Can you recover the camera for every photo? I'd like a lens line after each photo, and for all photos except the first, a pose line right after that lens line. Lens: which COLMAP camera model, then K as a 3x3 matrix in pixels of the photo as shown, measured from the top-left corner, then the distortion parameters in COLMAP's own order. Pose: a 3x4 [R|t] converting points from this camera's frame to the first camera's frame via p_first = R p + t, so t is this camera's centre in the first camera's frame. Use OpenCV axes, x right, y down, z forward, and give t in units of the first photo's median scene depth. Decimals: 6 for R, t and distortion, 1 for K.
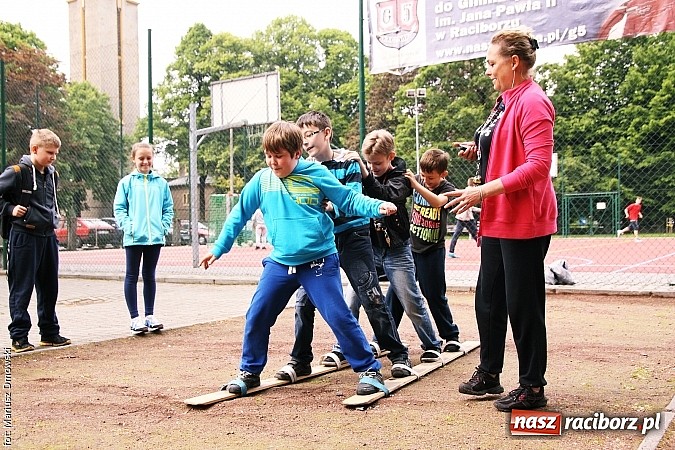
lens RADIAL K [[710.9, 0, 336.9], [0, 710.9, 231.2], [0, 0, 1]] dist [-0.010812, 0.117830]
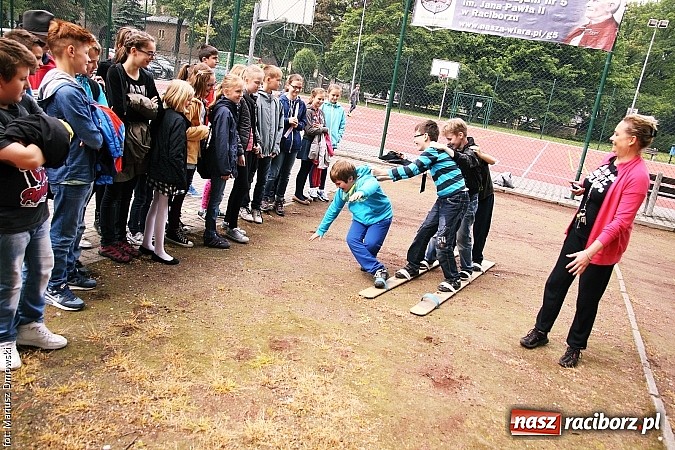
lens RADIAL K [[526.2, 0, 337.5], [0, 526.2, 225.0], [0, 0, 1]] dist [-0.093441, 0.095978]
pose [[0.975575, 0.129999, 0.177072, -0.173912], [-0.172547, 0.952363, 0.251461, -0.049629], [-0.135947, -0.275872, 0.951532, -0.095163]]
